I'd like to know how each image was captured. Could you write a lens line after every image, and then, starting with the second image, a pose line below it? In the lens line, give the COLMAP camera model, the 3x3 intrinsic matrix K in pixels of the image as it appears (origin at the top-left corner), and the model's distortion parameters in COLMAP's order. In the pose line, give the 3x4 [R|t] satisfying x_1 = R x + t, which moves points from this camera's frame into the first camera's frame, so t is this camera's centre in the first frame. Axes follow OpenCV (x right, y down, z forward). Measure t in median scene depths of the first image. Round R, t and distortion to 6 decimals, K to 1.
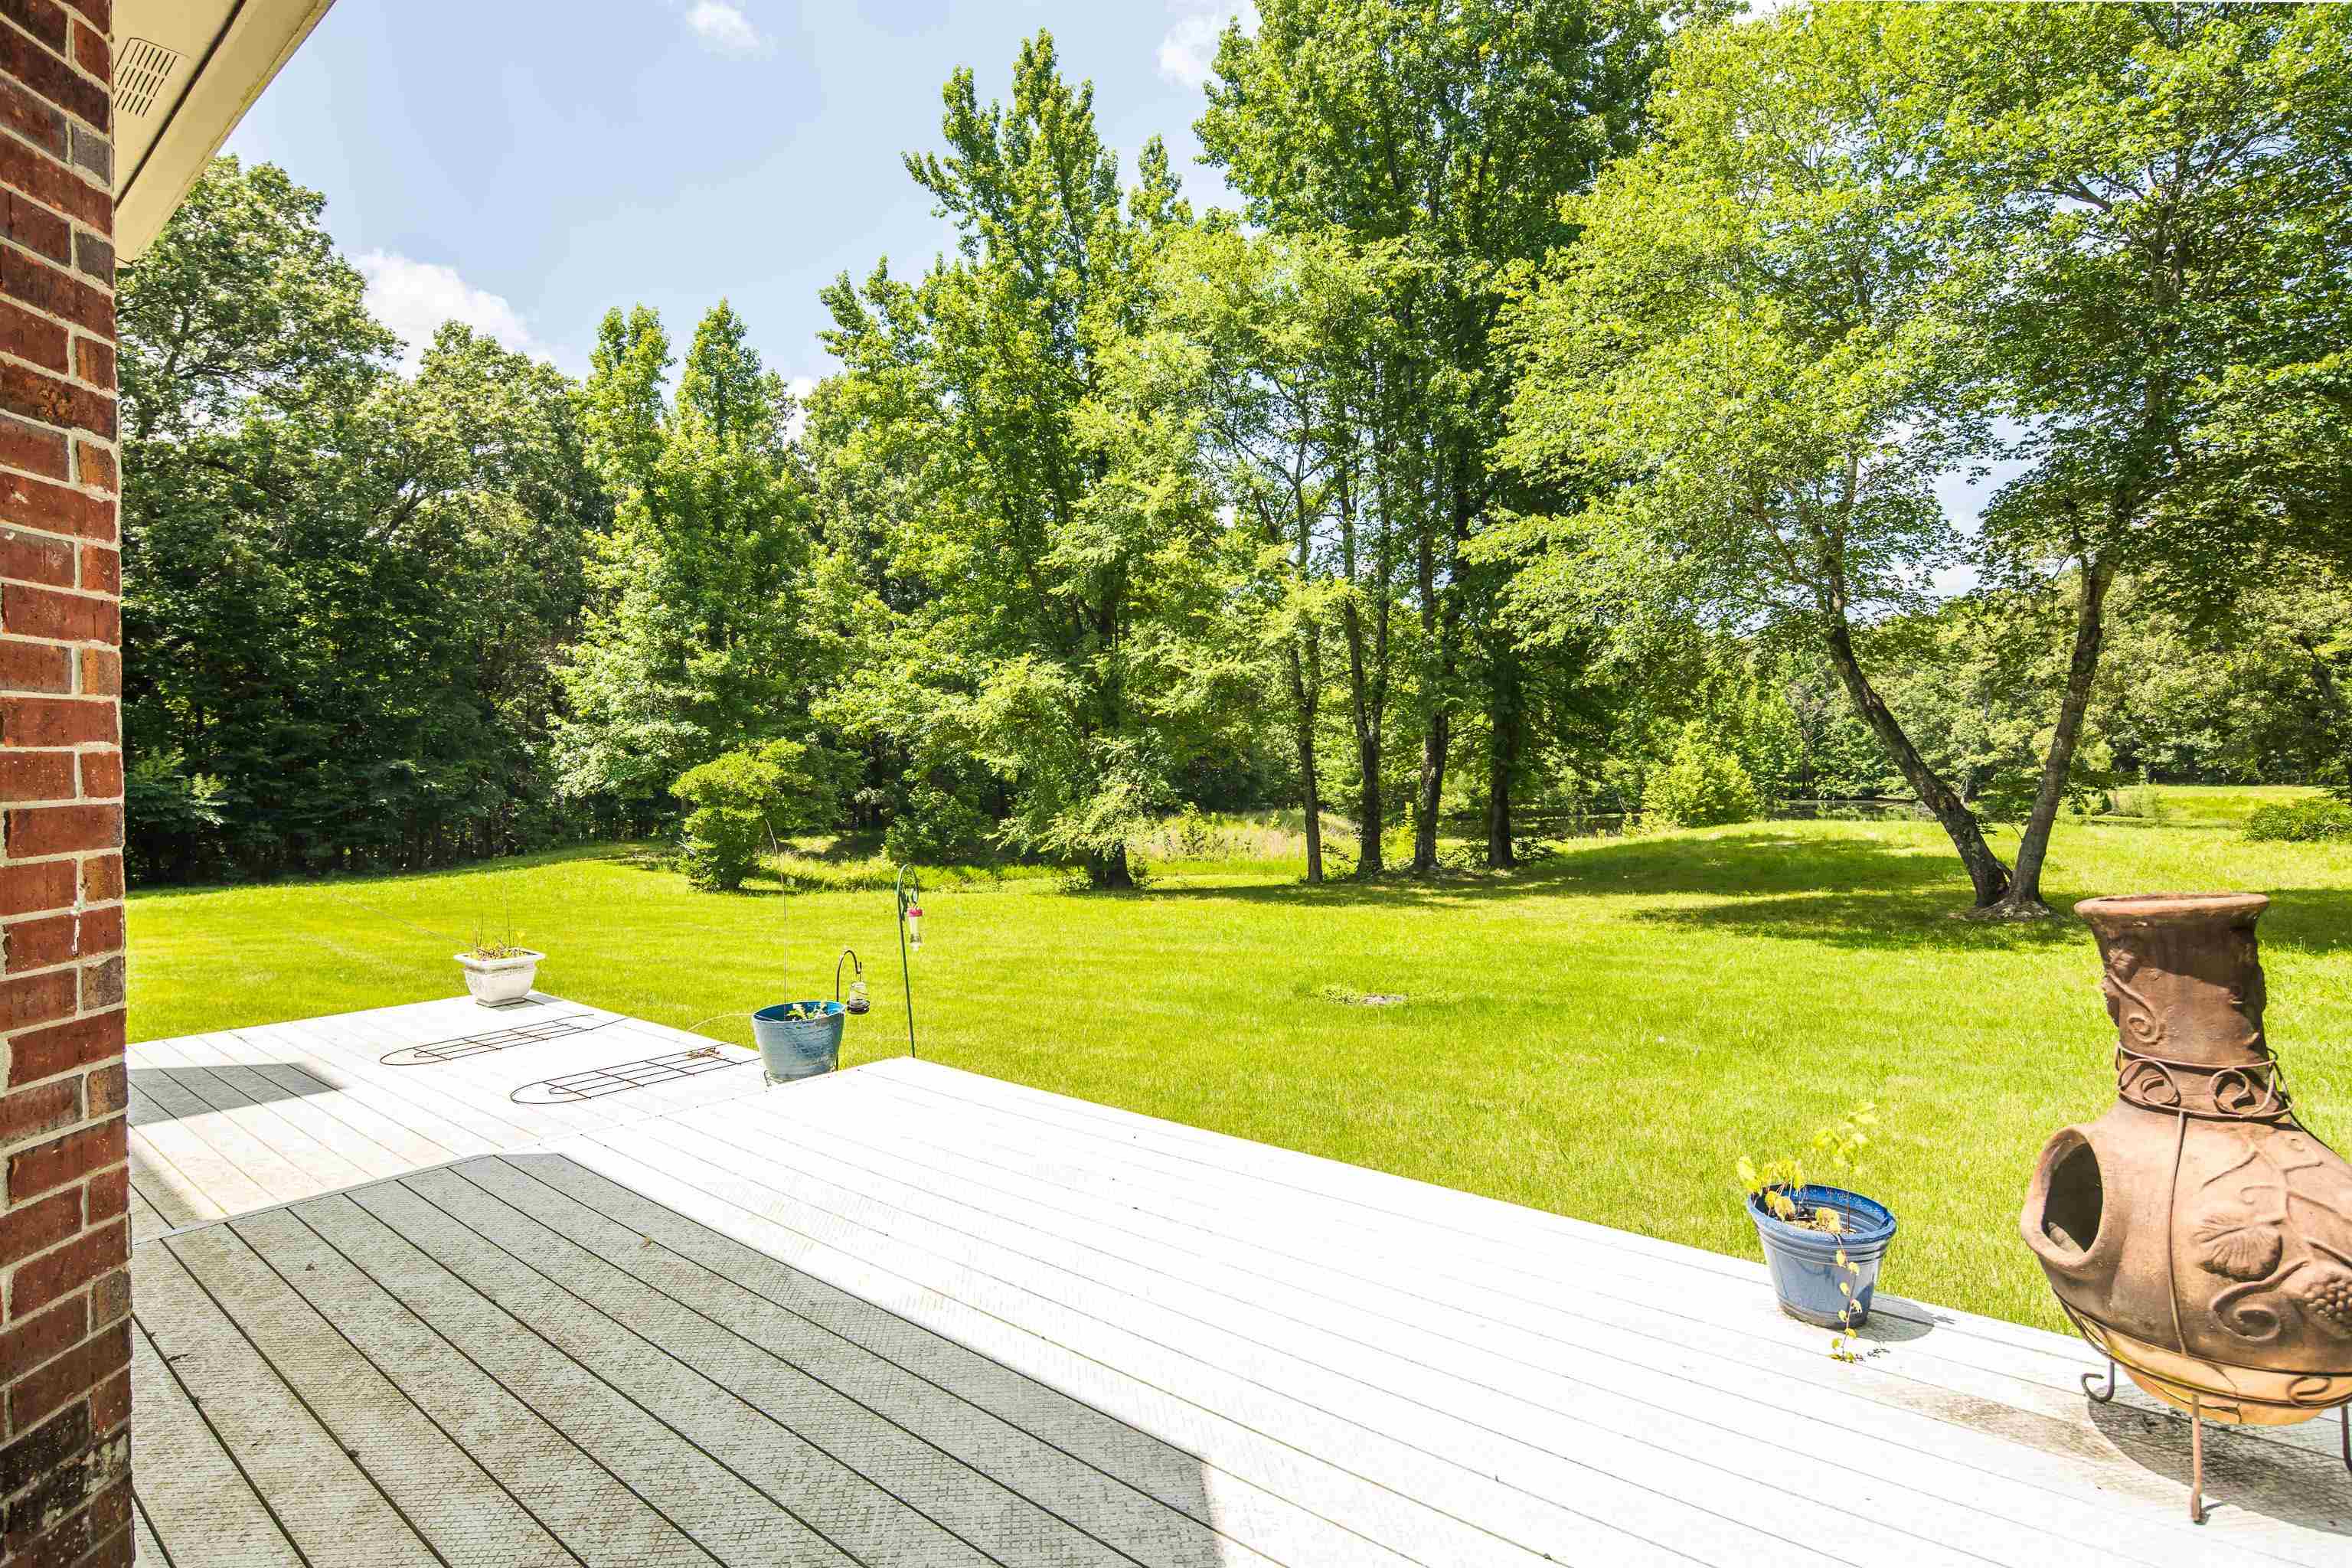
lens RADIAL K [[1133.7, 0, 1179.4], [0, 1133.7, 760.0], [0, 0, 1]] dist [0.000986, -0.000643]
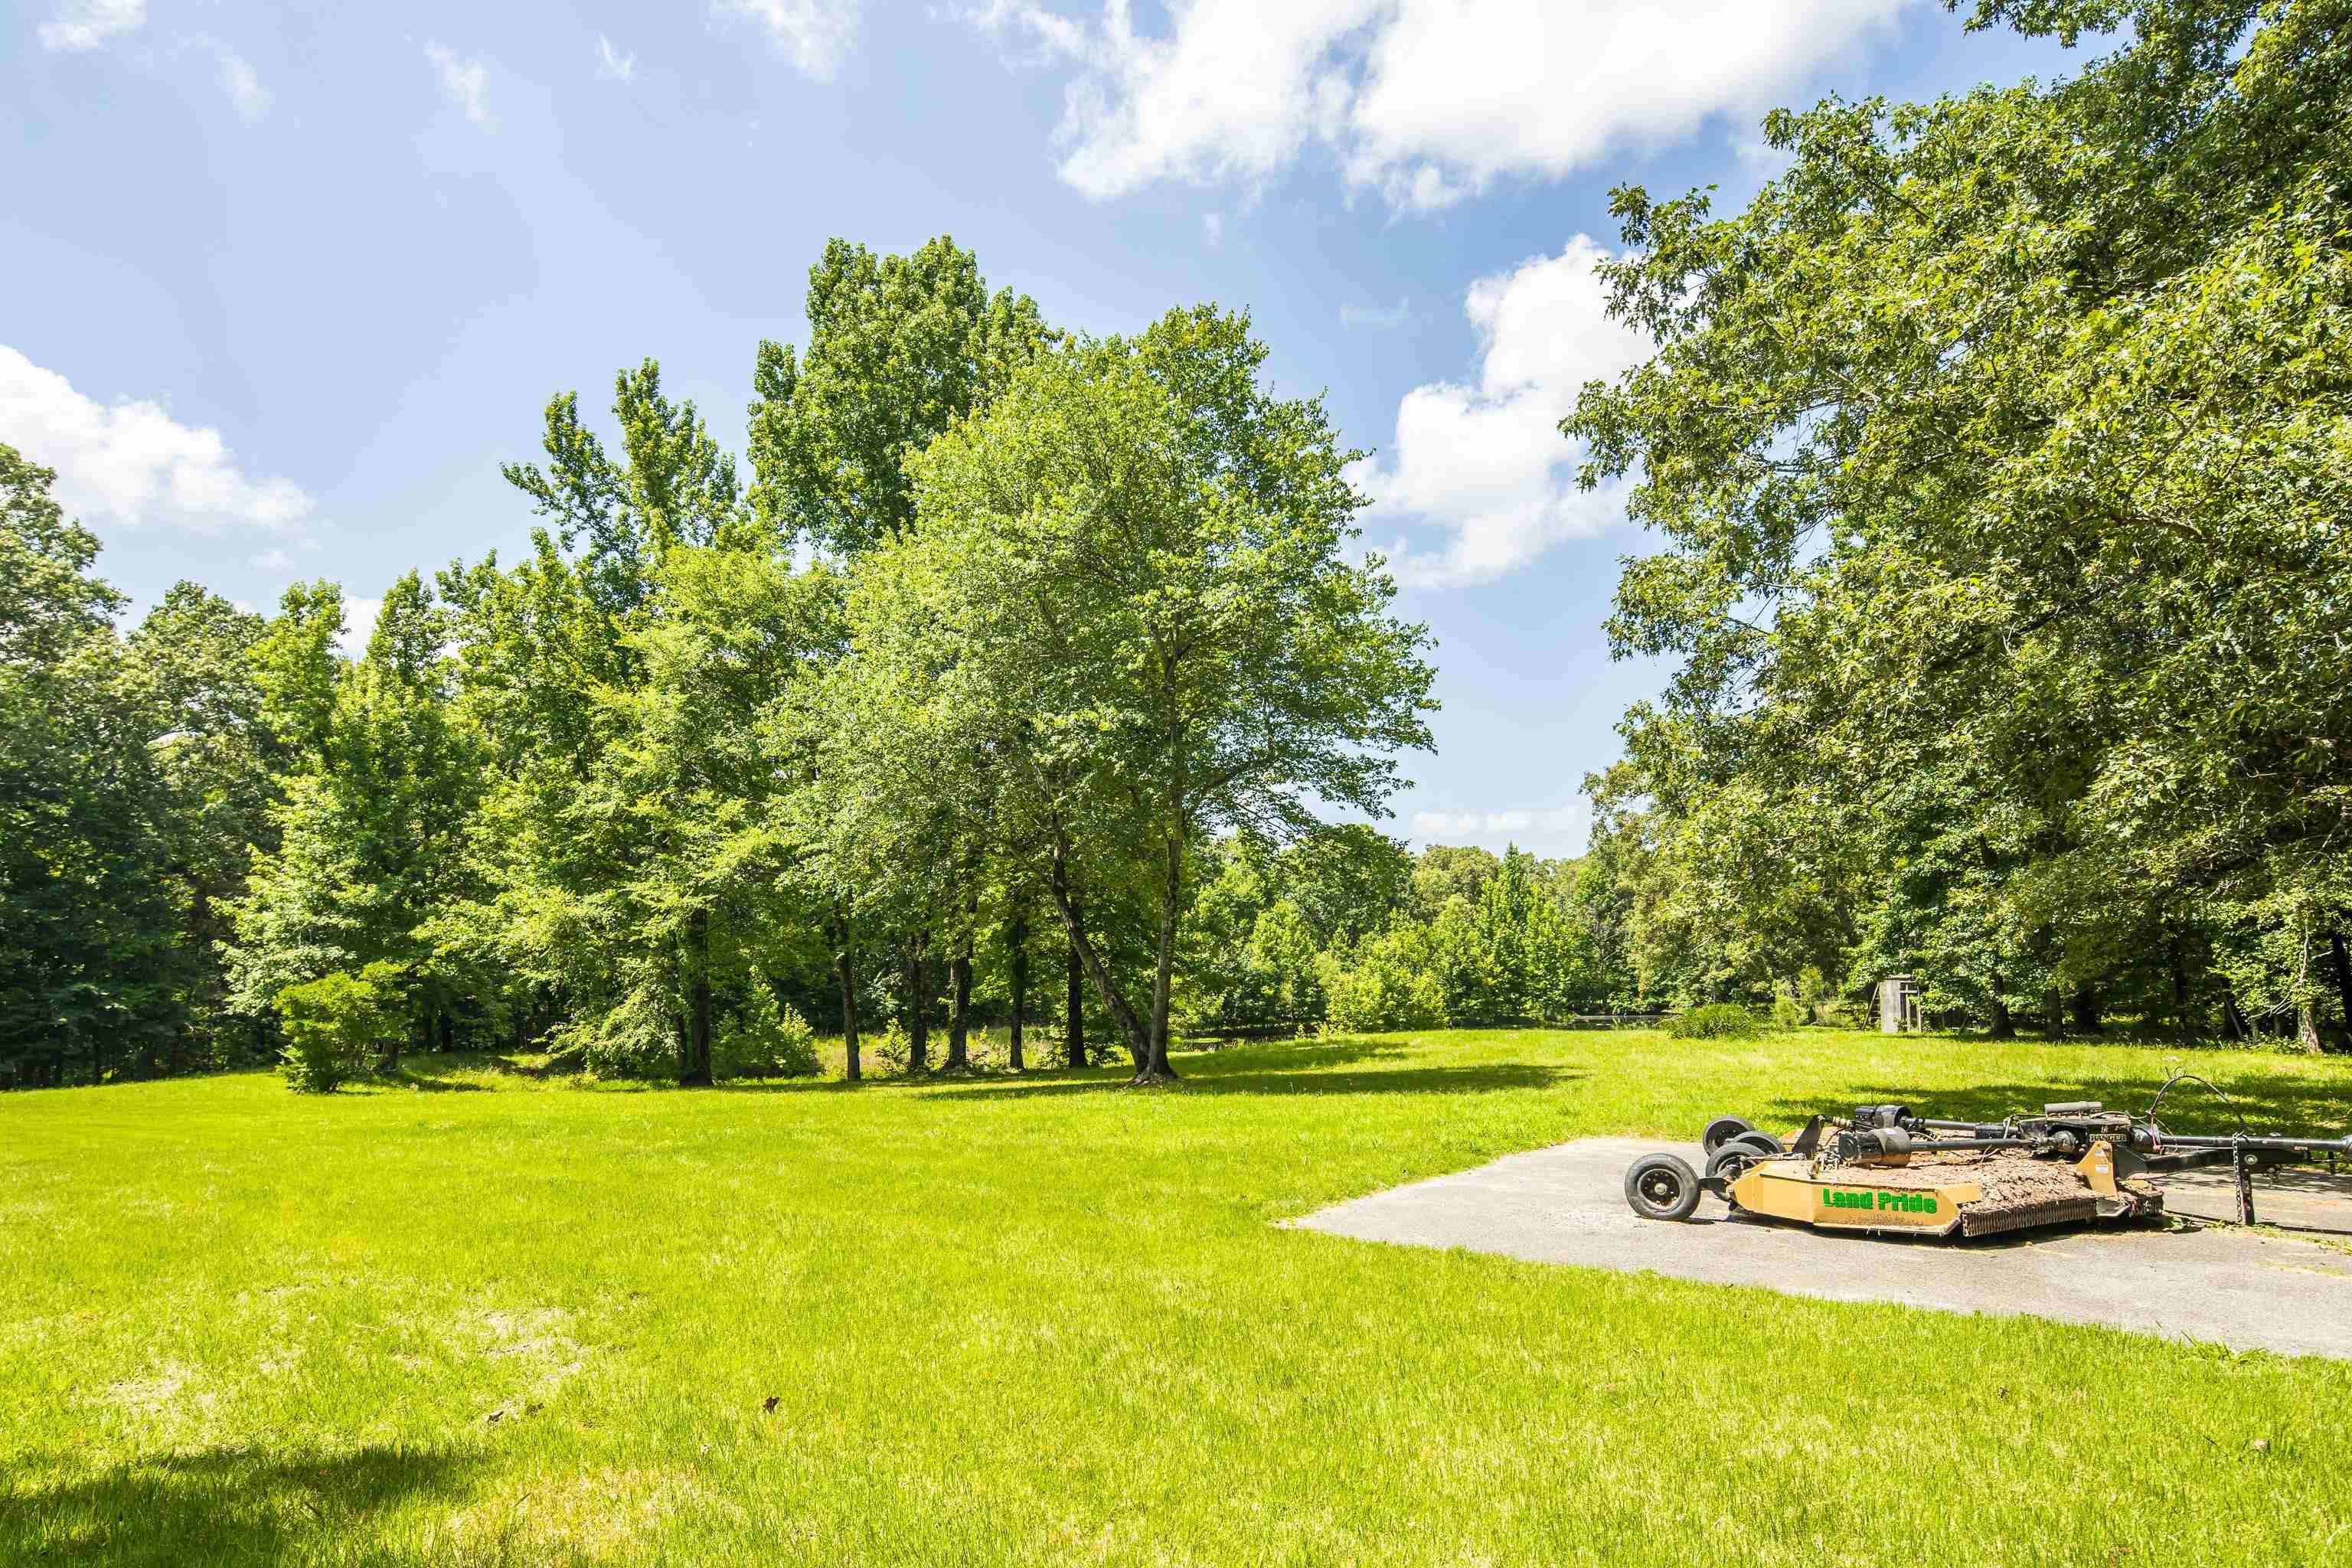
lens RADIAL K [[1134.4, 0, 1164.2], [0, 1134.4, 938.4], [0, 0, 1]] dist [-0.000776, 0.000397]
pose [[0.998854, -0.004589, 0.047631, 0.315593], [0.006397, 0.999262, -0.037871, 0.005797], [-0.047422, 0.038132, 0.998147, -0.155583]]
